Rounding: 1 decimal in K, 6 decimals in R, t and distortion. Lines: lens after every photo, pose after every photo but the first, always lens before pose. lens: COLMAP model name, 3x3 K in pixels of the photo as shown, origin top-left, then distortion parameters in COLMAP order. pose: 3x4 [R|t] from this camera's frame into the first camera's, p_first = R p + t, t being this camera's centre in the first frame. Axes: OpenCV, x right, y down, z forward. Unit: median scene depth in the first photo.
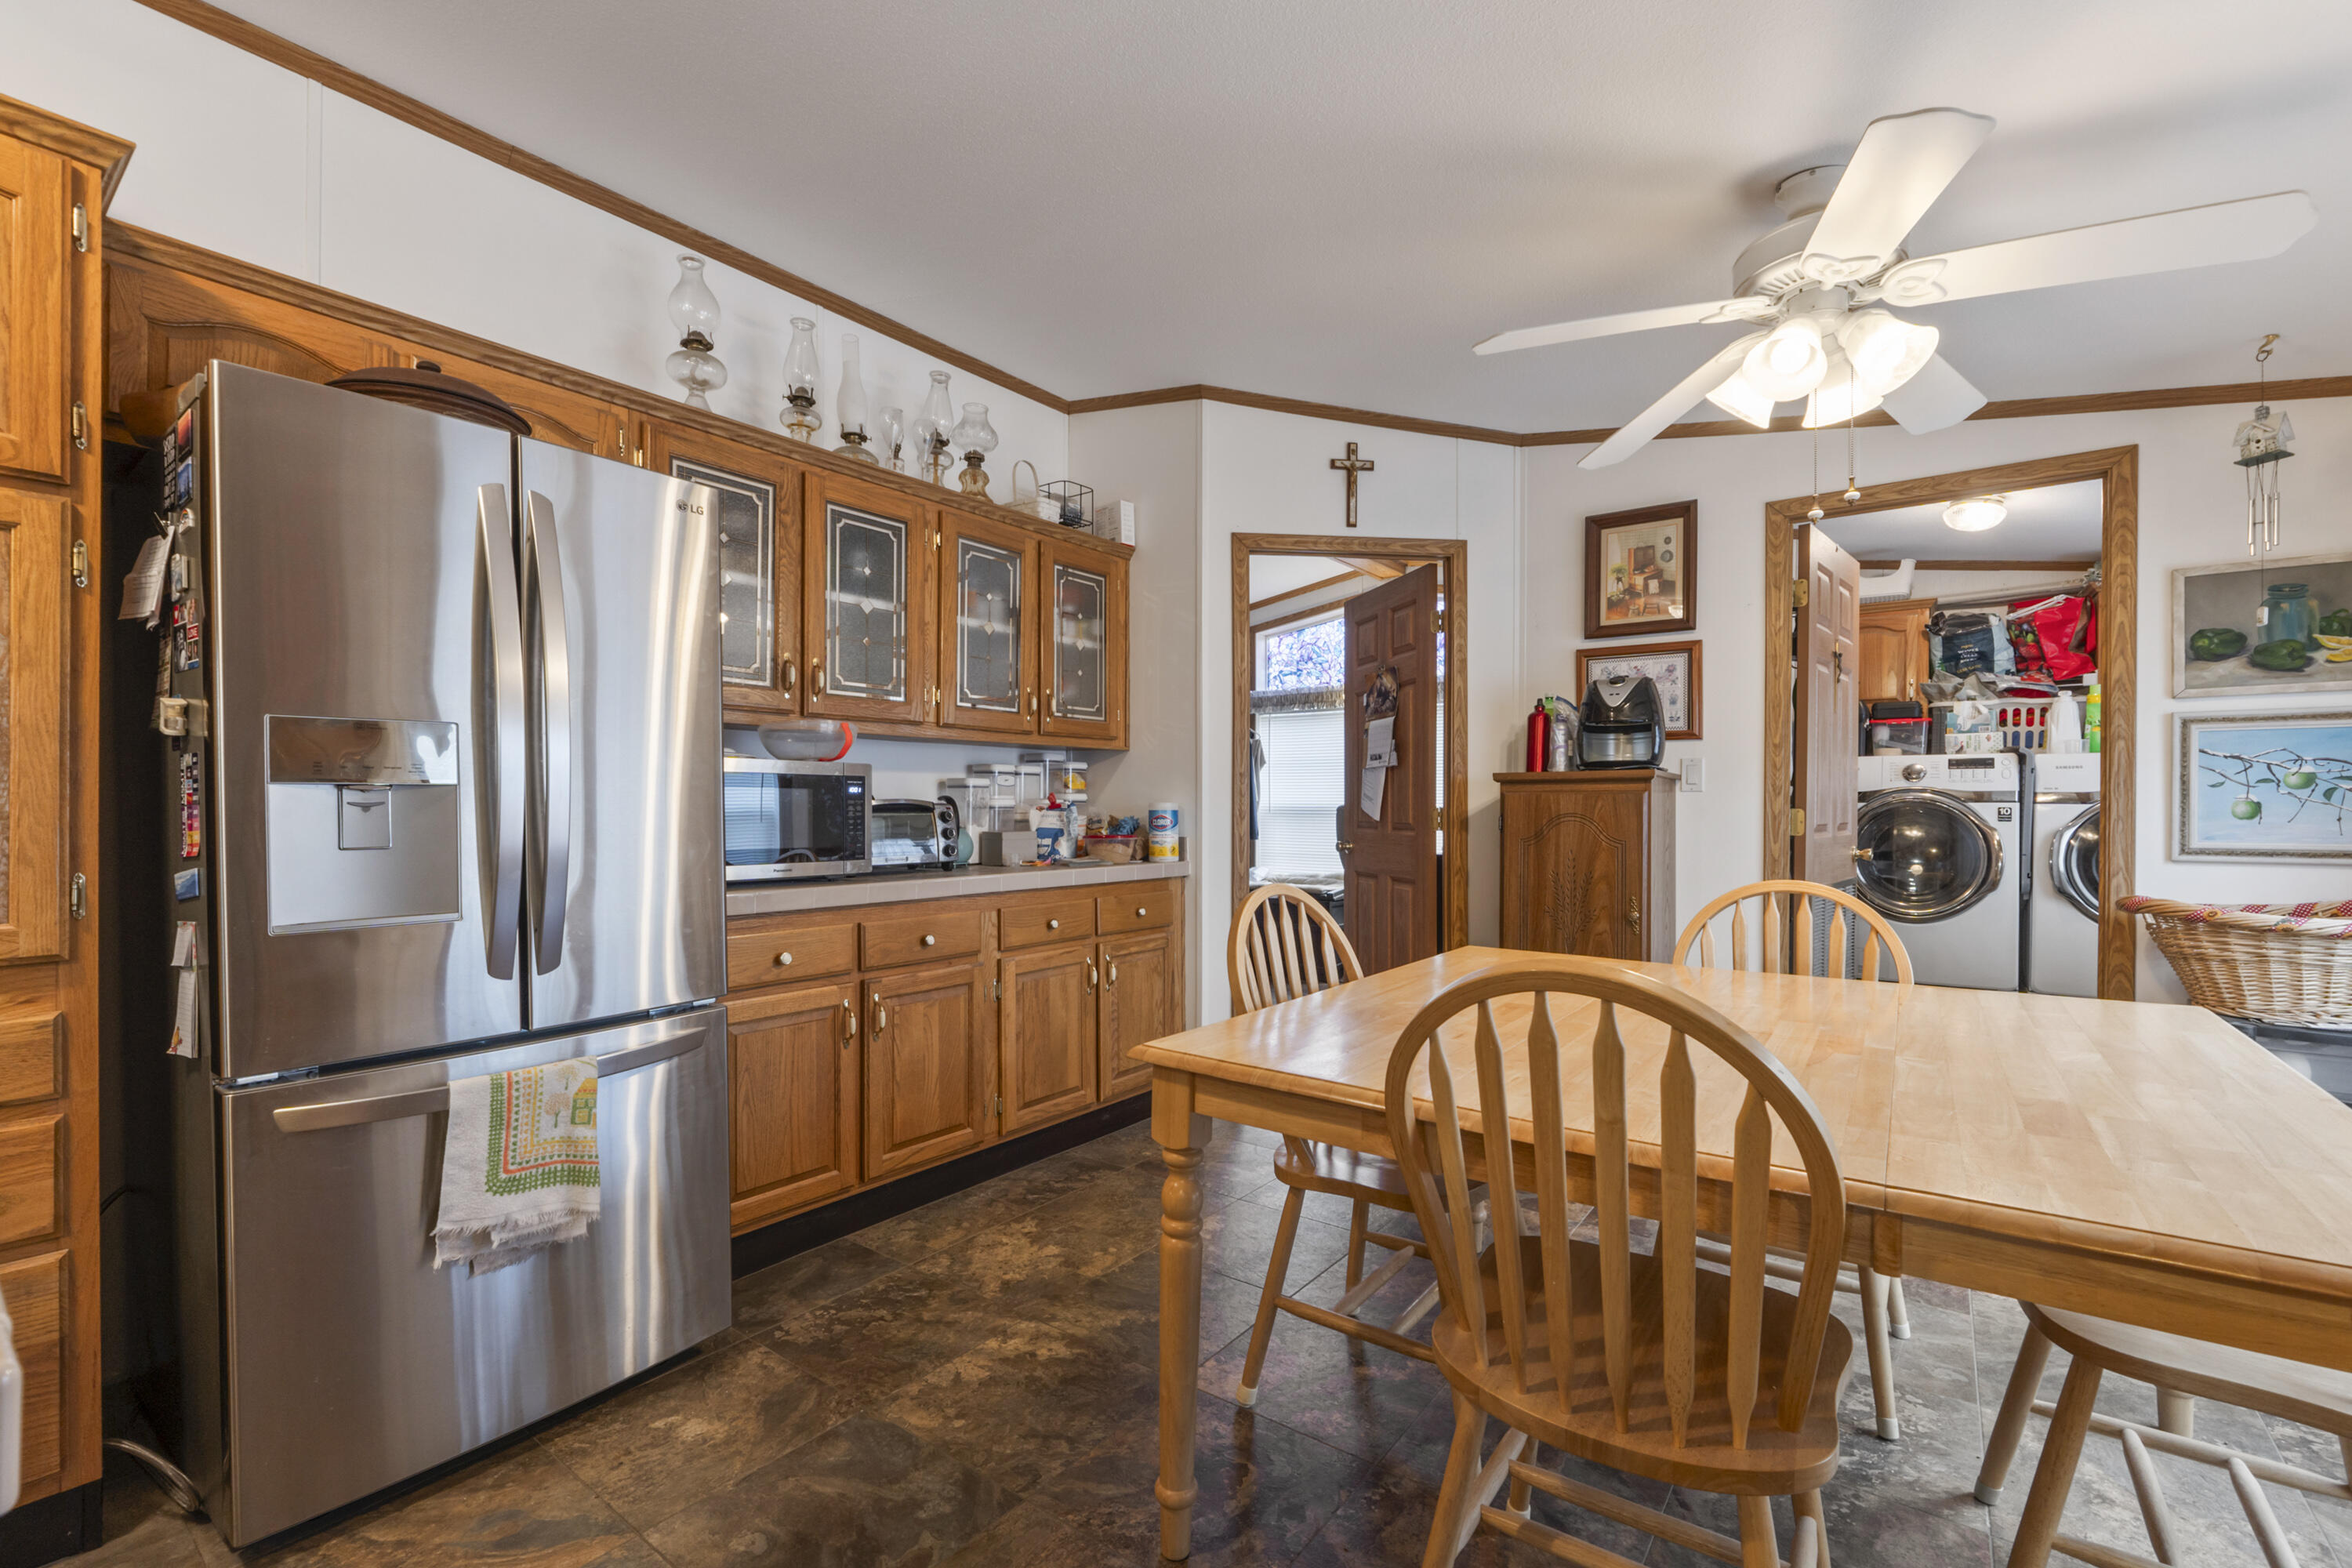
lens RADIAL K [[1013.3, 0, 1183.0], [0, 1013.3, 803.7], [0, 0, 1]] dist [-0.006840, 0.000602]
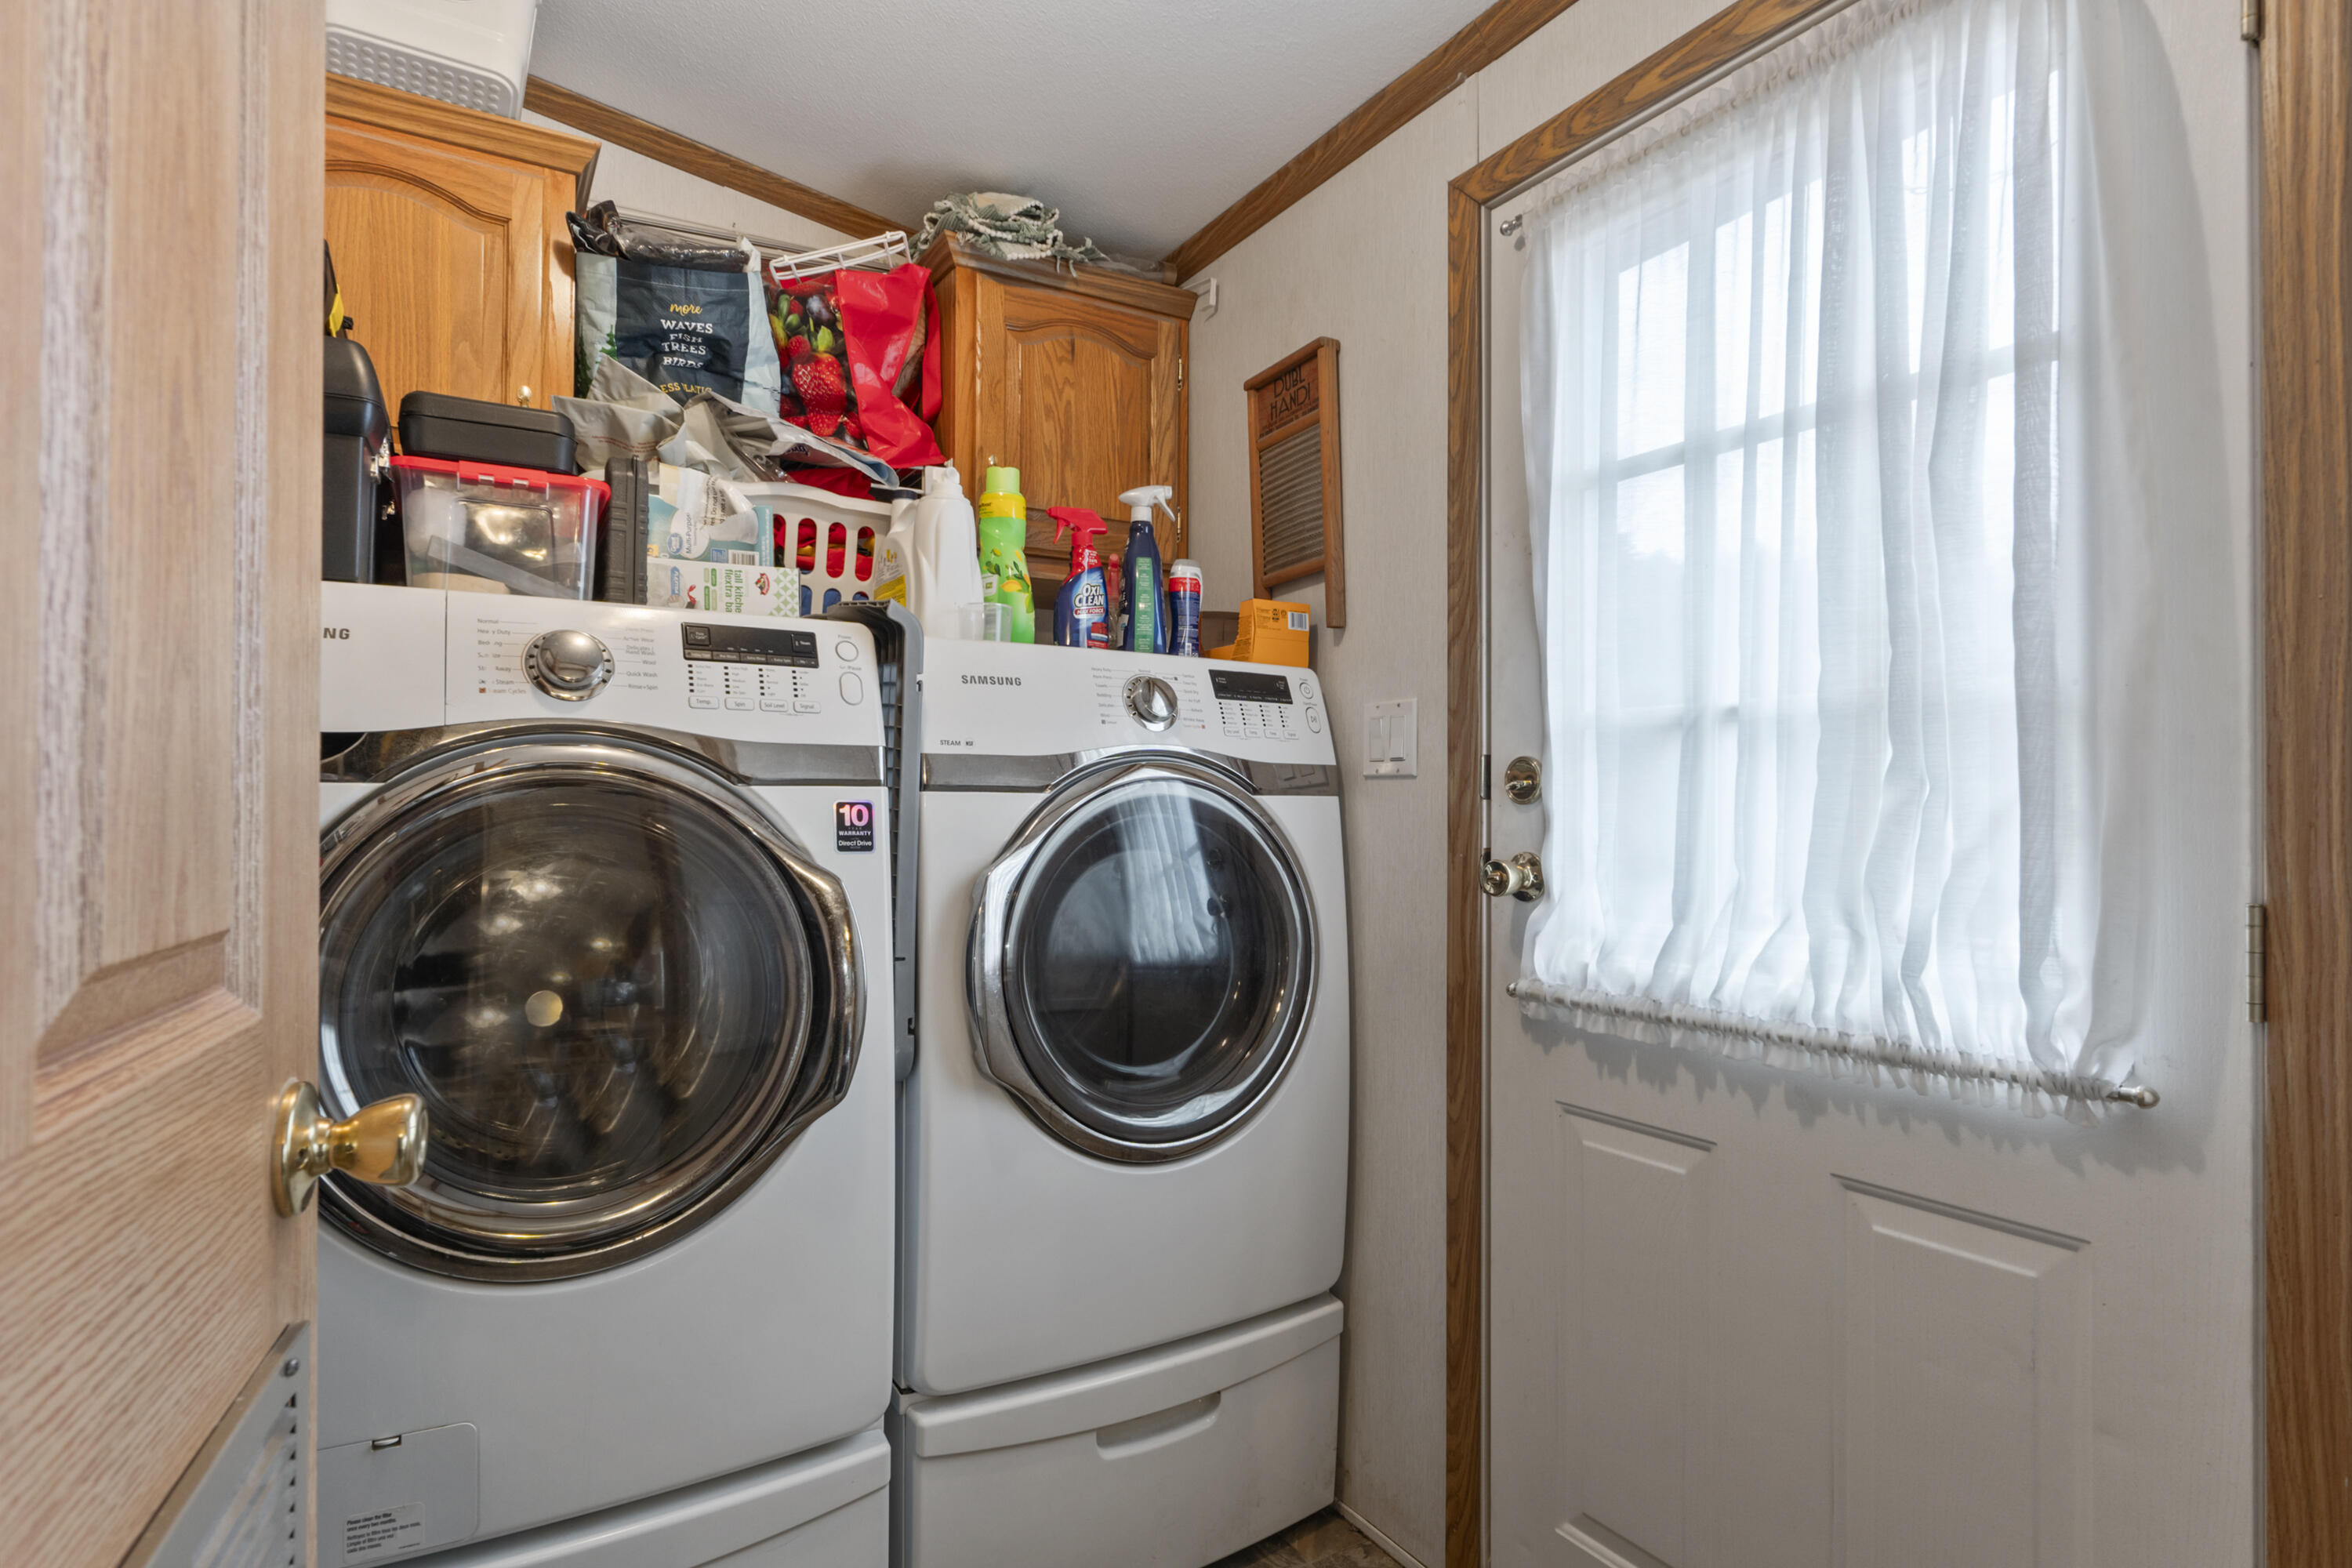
lens RADIAL K [[1187.3, 0, 1183.9], [0, 1187.3, 787.4], [0, 0, 1]] dist [0.006301, 0.000248]
pose [[0.380094, 0.003495, 0.924941, 0.494746], [-0.001529, 0.999994, -0.003150, 0.000374], [-0.924947, -0.000217, 0.380097, 0.722996]]
